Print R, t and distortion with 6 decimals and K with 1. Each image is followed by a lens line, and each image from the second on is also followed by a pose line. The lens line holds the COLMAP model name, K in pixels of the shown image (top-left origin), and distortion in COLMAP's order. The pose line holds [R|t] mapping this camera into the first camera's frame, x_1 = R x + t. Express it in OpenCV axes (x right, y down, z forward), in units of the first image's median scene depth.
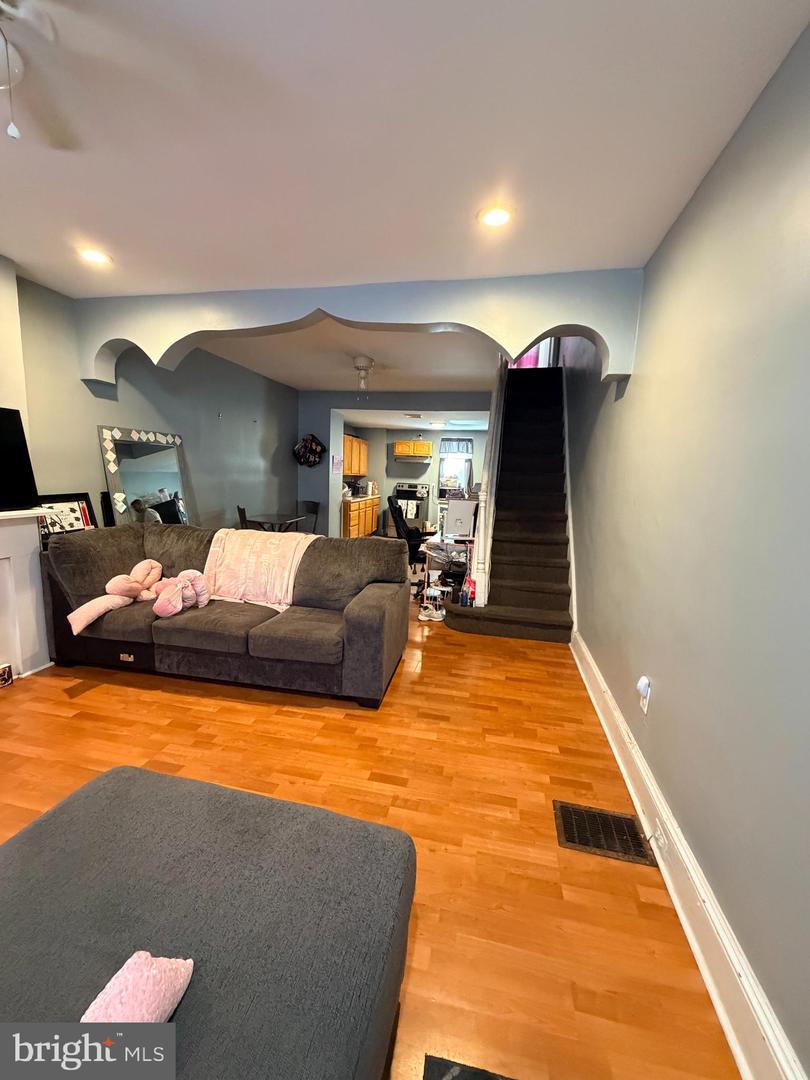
lens RADIAL K [[428.9, 0, 406.1], [0, 428.9, 539.6], [0, 0, 1]] dist [-0.000231, 0.000310]
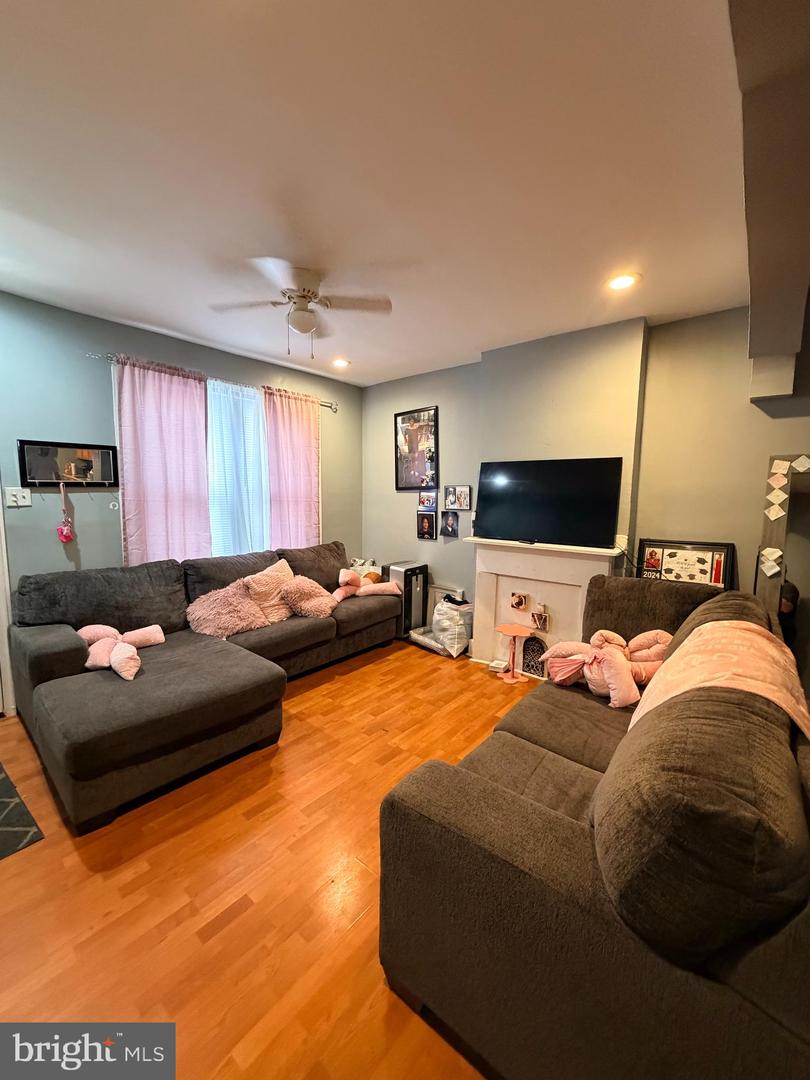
lens RADIAL K [[428.9, 0, 406.1], [0, 428.9, 539.6], [0, 0, 1]] dist [-0.000231, 0.000310]
pose [[-0.460454, 0.053249, -0.886085, 0.258960], [-0.161597, 0.976491, 0.142656, -0.139112], [0.872851, 0.208876, -0.441024, 0.866381]]
